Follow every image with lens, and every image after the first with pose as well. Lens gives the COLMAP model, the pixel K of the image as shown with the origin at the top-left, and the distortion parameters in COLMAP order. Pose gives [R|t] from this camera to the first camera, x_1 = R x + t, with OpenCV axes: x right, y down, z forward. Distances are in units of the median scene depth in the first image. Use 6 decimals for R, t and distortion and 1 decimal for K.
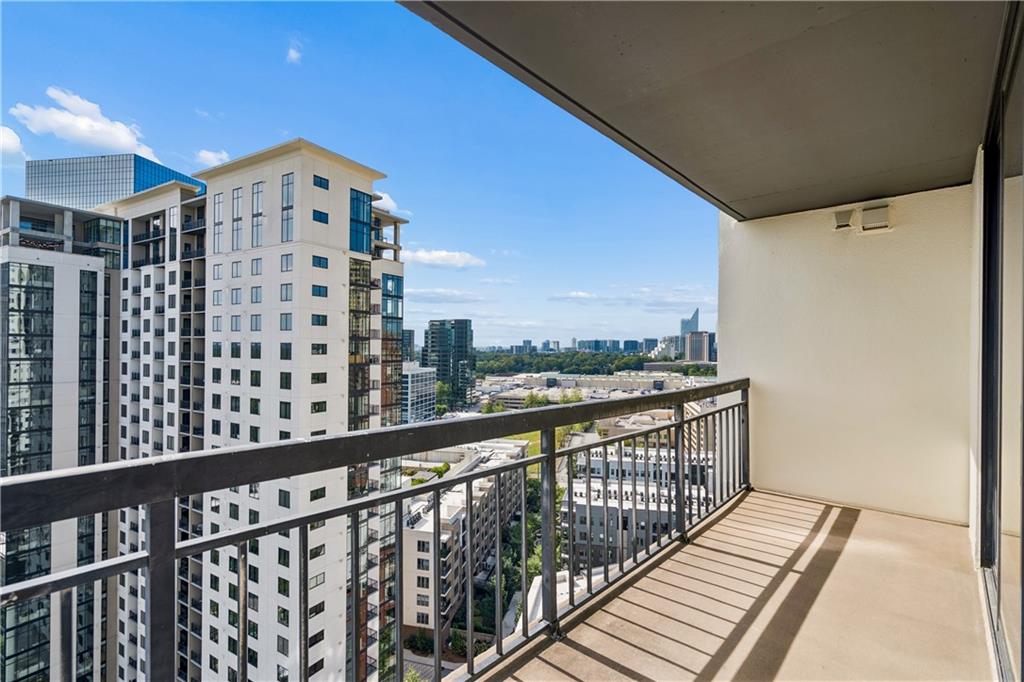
lens RADIAL K [[471.0, 0, 514.0], [0, 471.0, 344.4], [0, 0, 1]] dist [-0.001784, -0.000063]
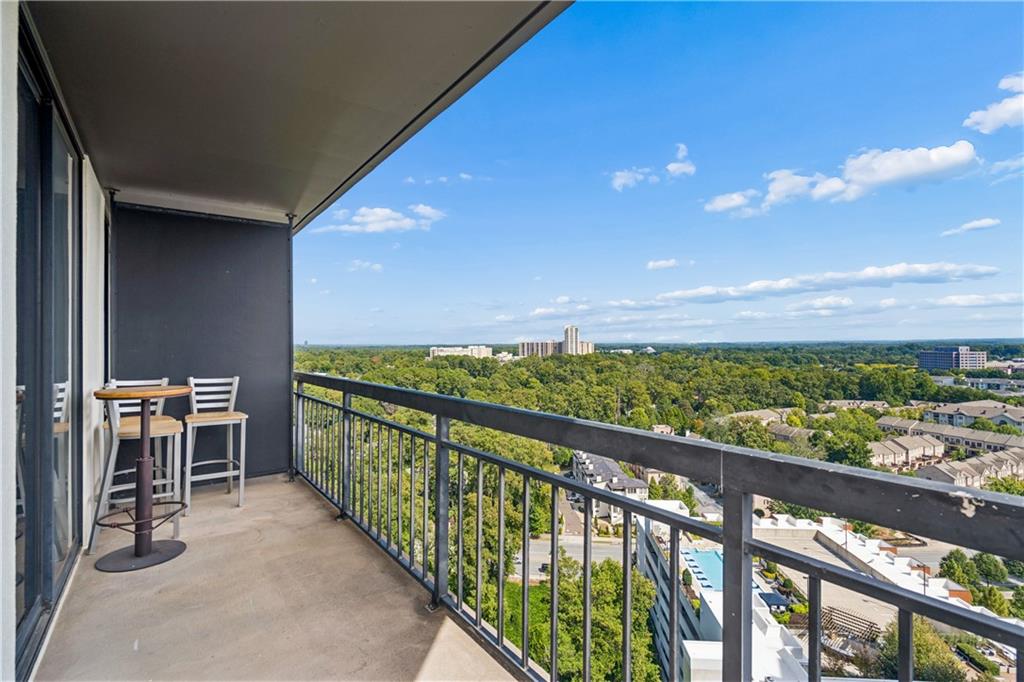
lens RADIAL K [[471.0, 0, 514.9], [0, 471.0, 342.7], [0, 0, 1]] dist [-0.001784, -0.000063]
pose [[-0.175125, -0.004434, -0.984536, 0.151743], [0.005793, 0.999968, -0.005534, -0.001146], [0.984529, -0.006673, -0.175094, 0.178899]]
